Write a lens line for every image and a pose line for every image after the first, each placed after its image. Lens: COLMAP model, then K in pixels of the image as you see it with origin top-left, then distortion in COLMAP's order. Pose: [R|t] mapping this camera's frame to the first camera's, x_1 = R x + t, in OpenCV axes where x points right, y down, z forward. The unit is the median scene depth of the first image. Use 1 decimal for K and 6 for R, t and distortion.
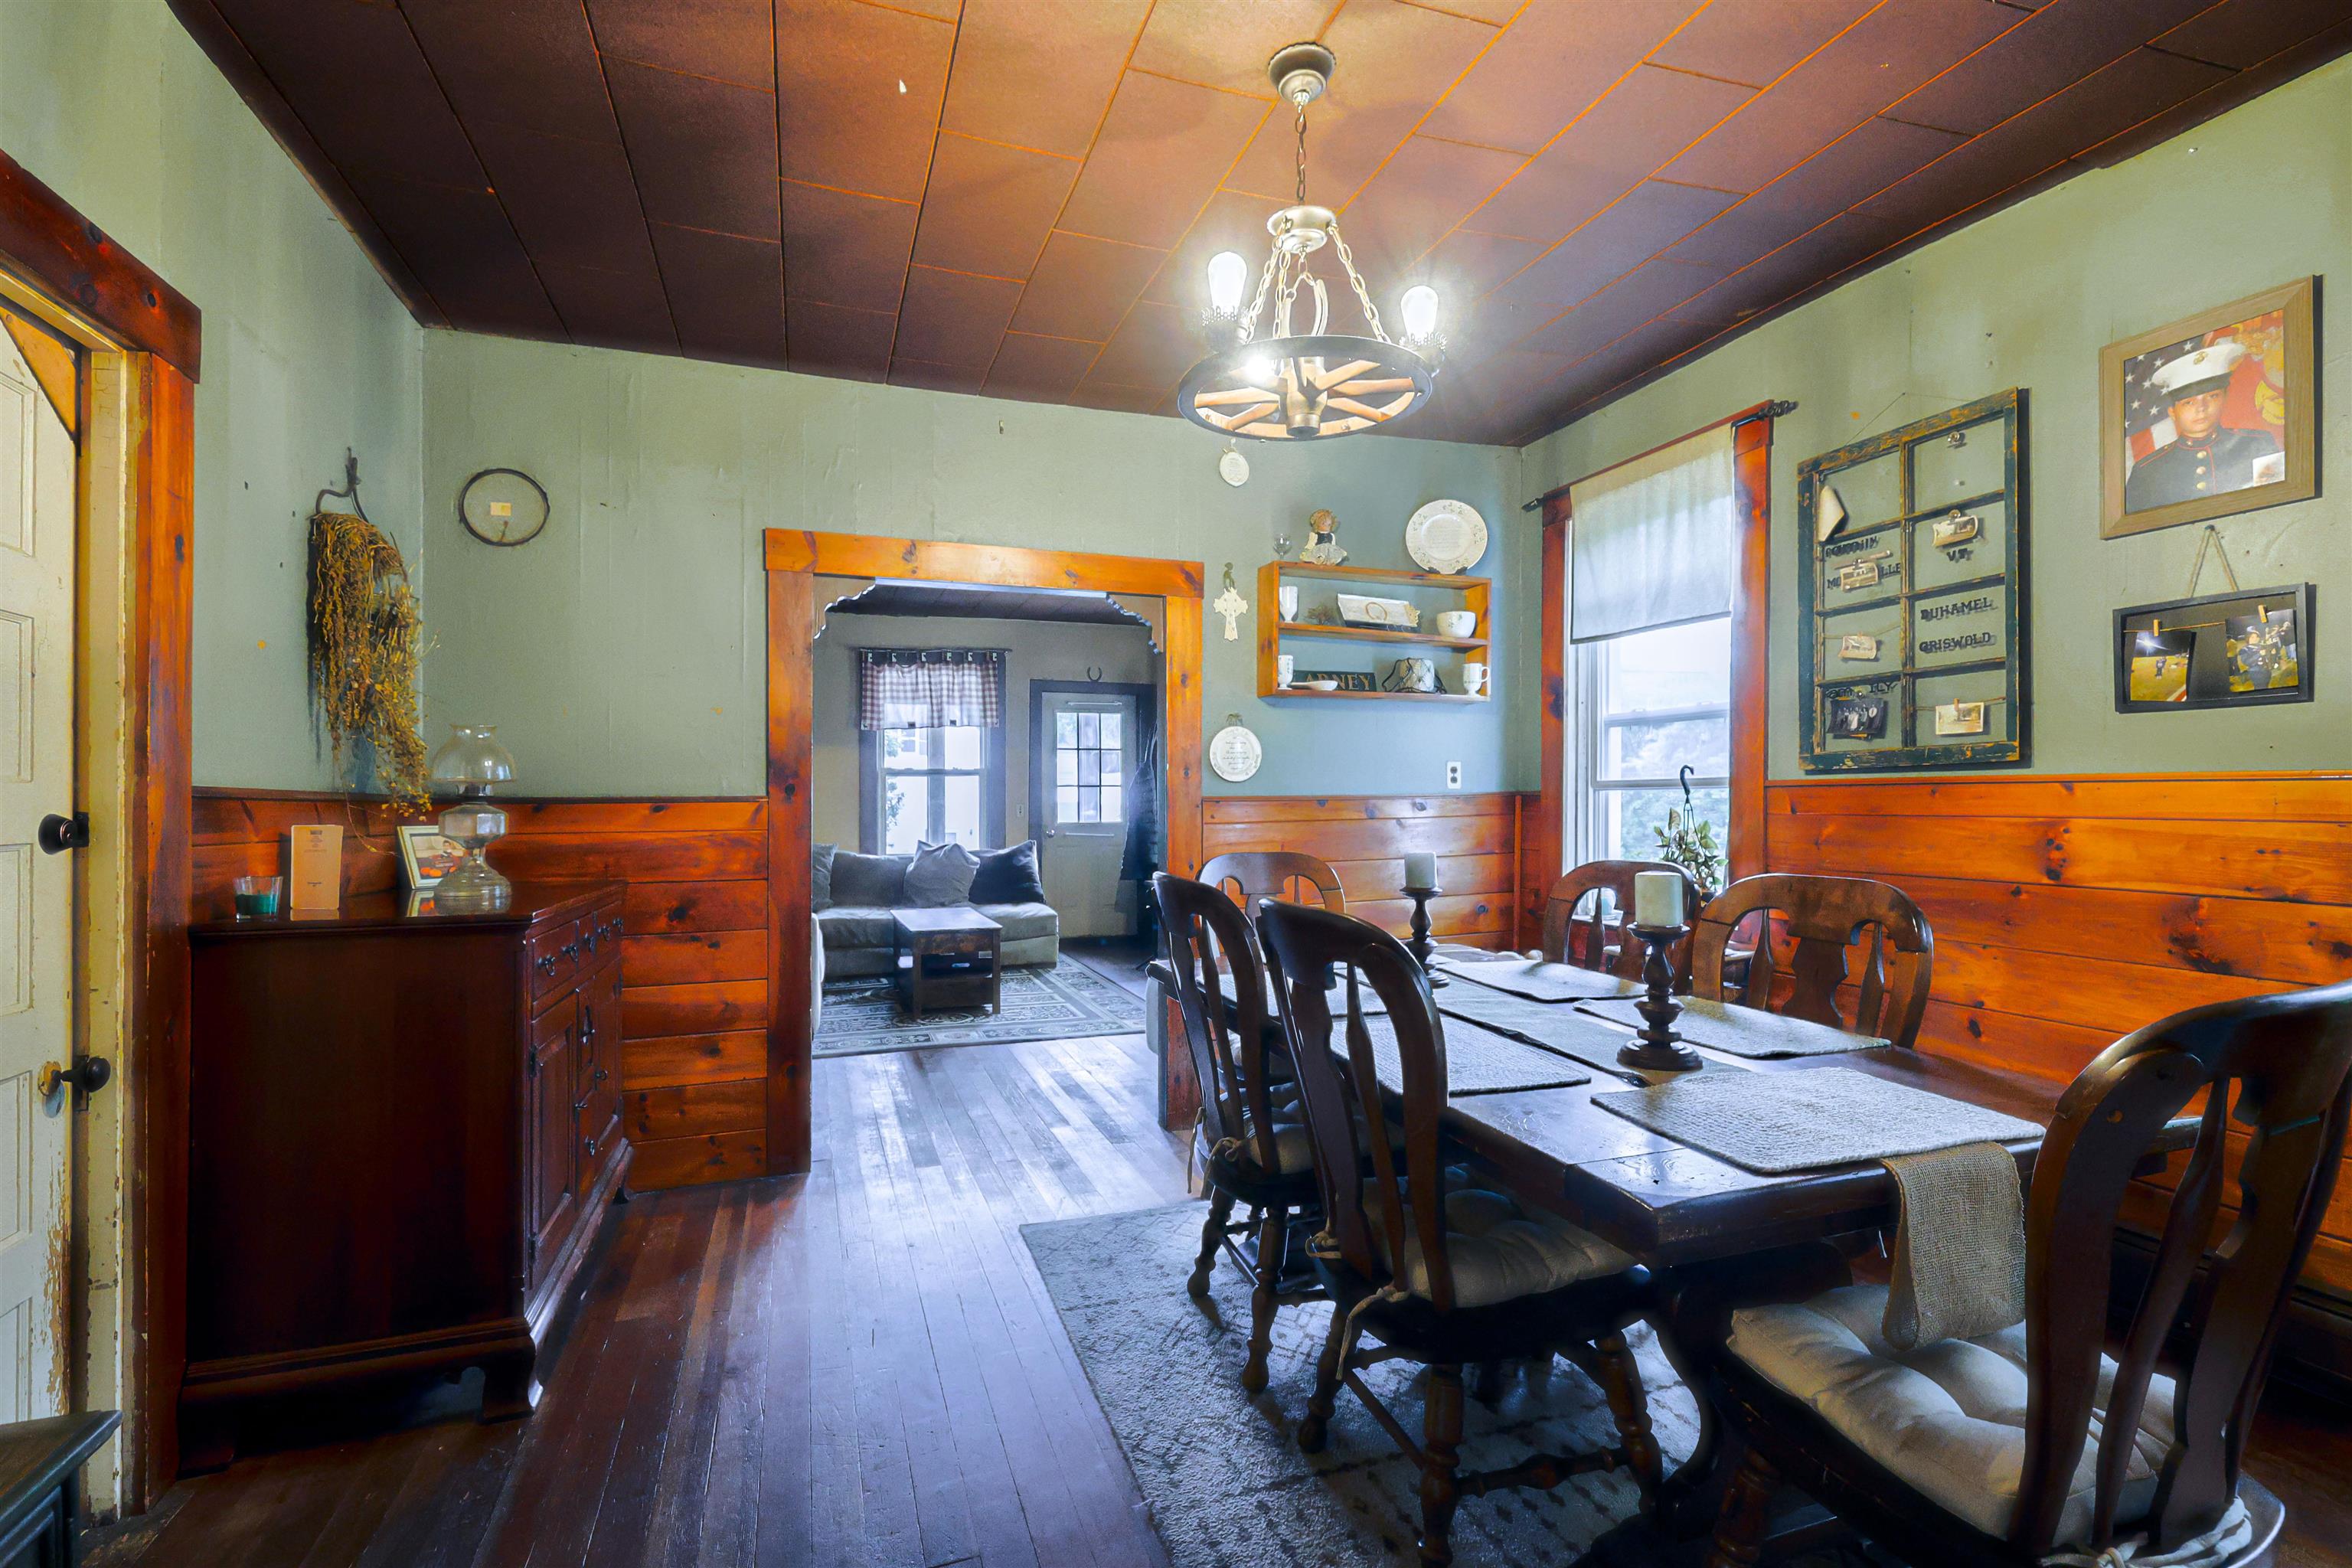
lens RADIAL K [[1050.8, 0, 1143.2], [0, 1050.8, 800.9], [0, 0, 1]] dist [-0.001413, 0.000354]
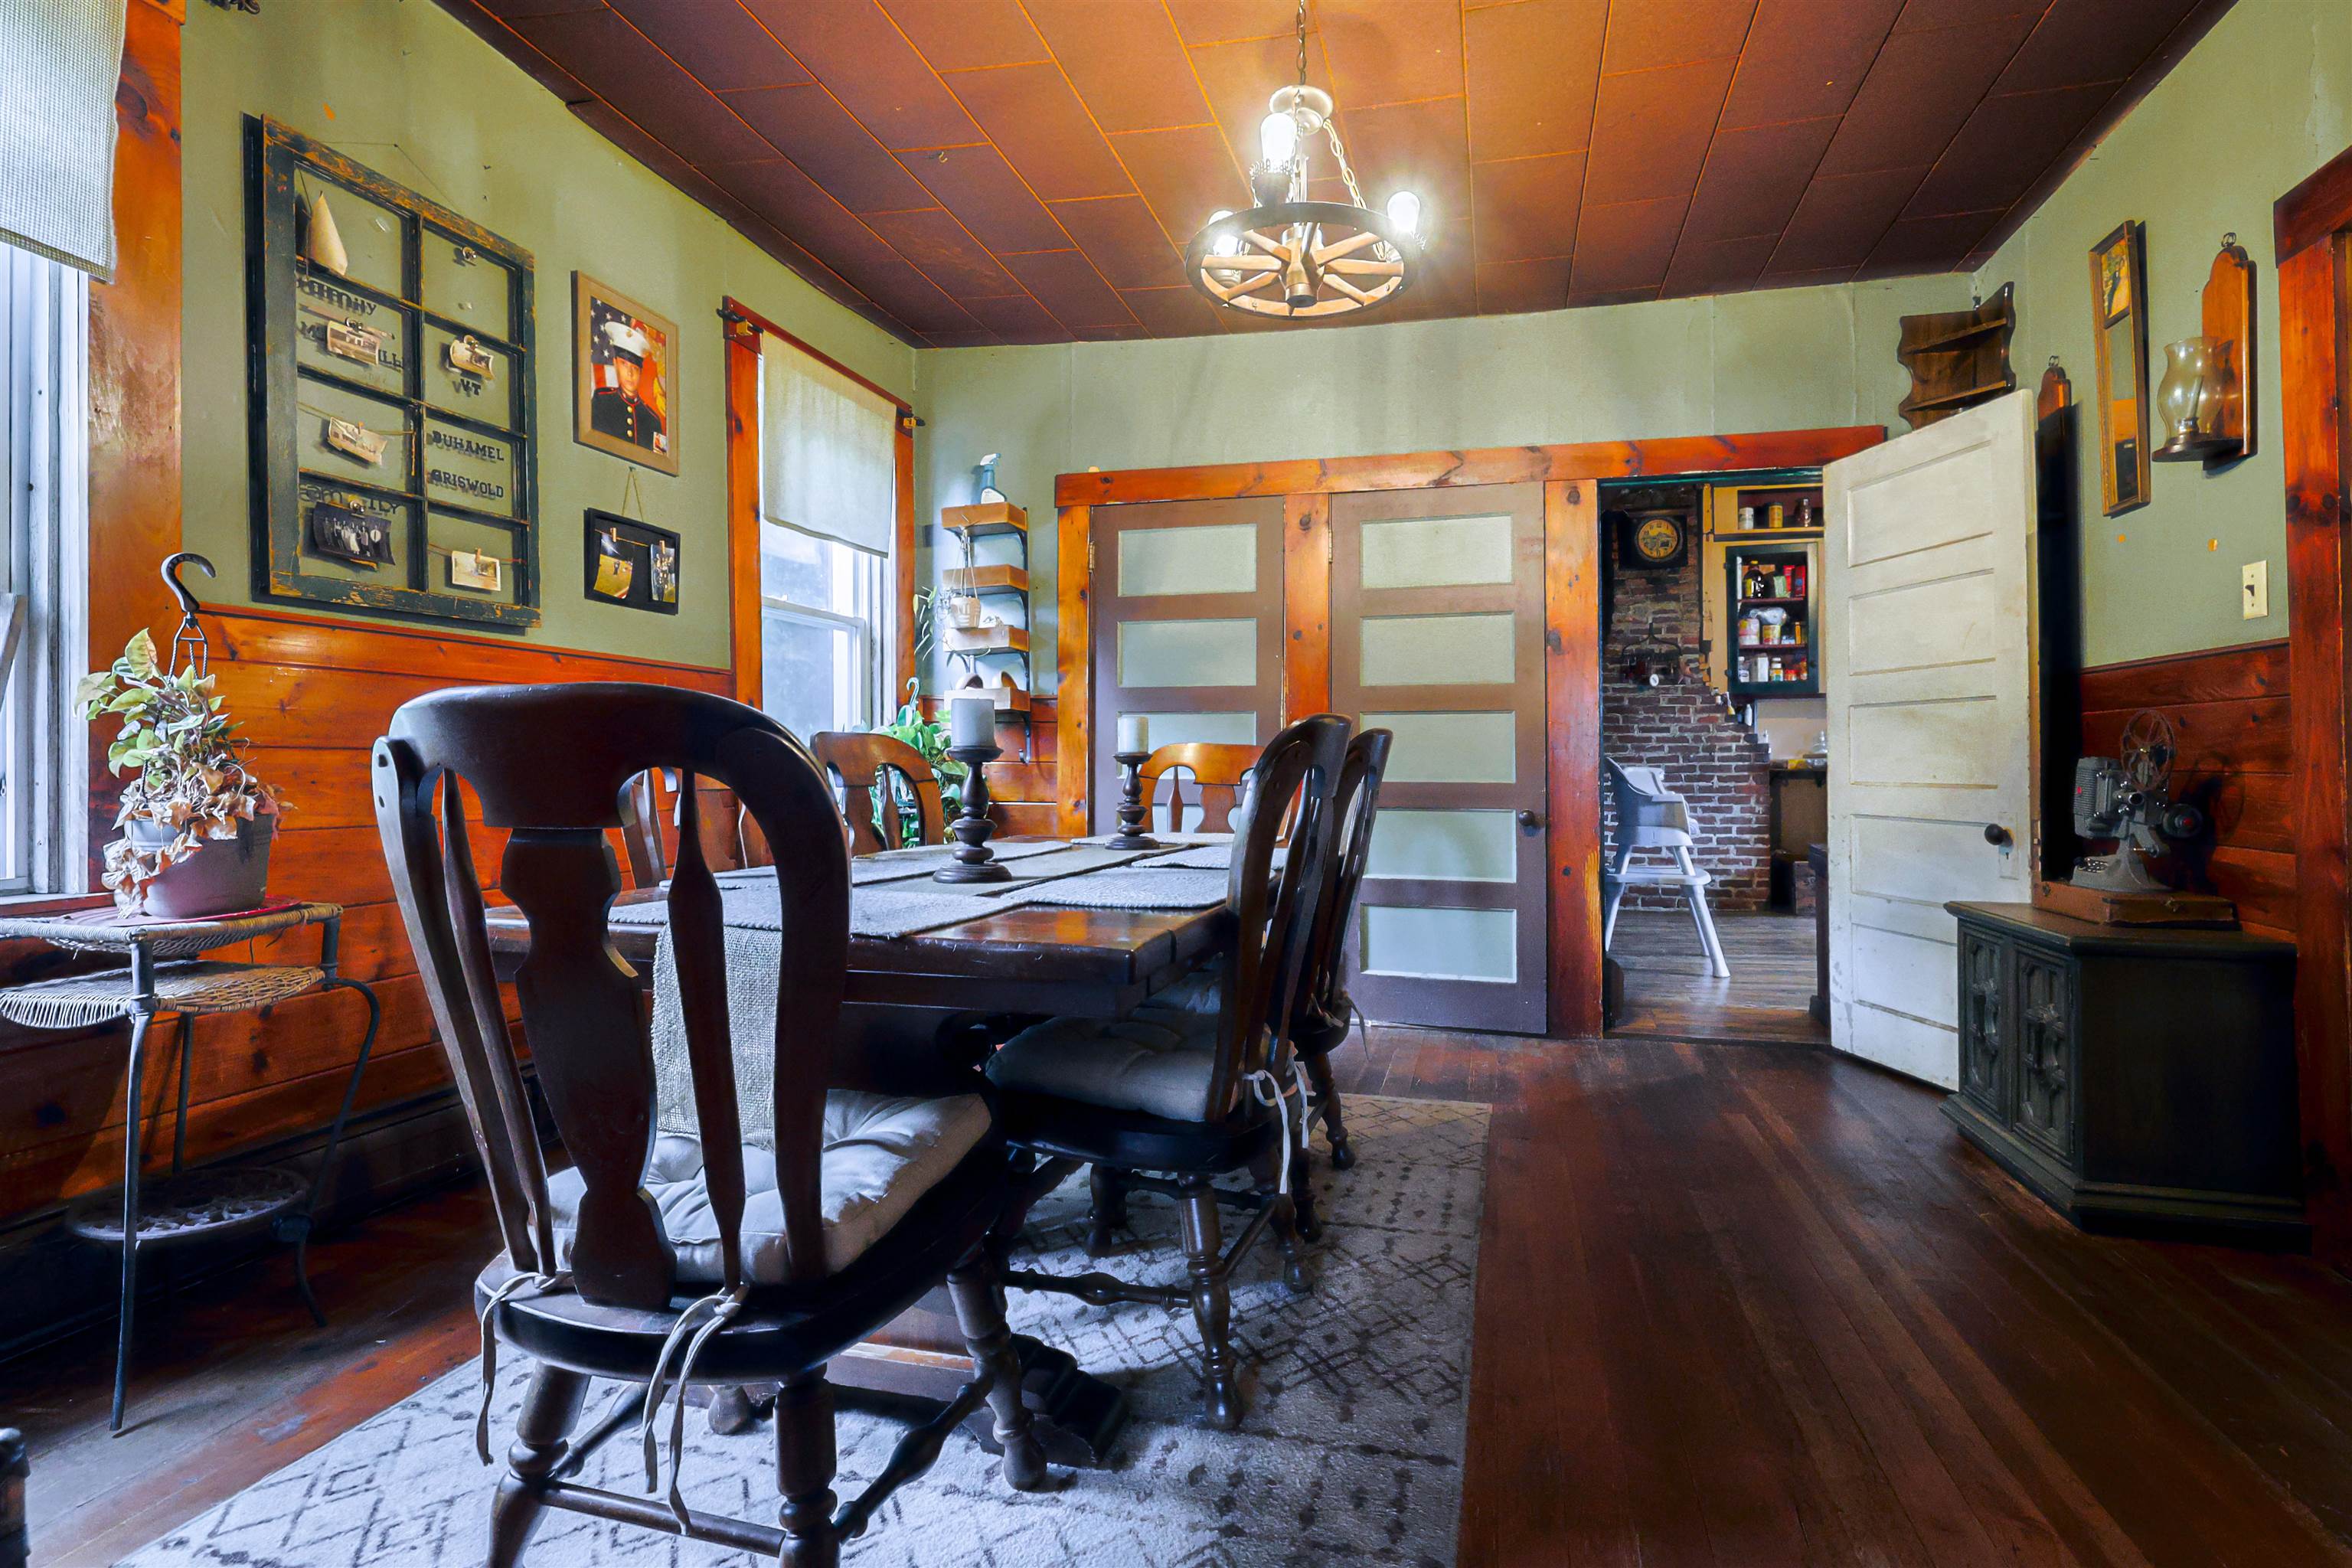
lens RADIAL K [[1050.8, 0, 1266.5], [0, 1050.8, 752.2], [0, 0, 1]] dist [-0.001413, 0.000354]
pose [[-0.858169, 0.007228, 0.513316, -0.264704], [0.000921, 0.999921, -0.012539, 0.088858], [-0.513366, -0.010287, -0.858108, 1.434909]]
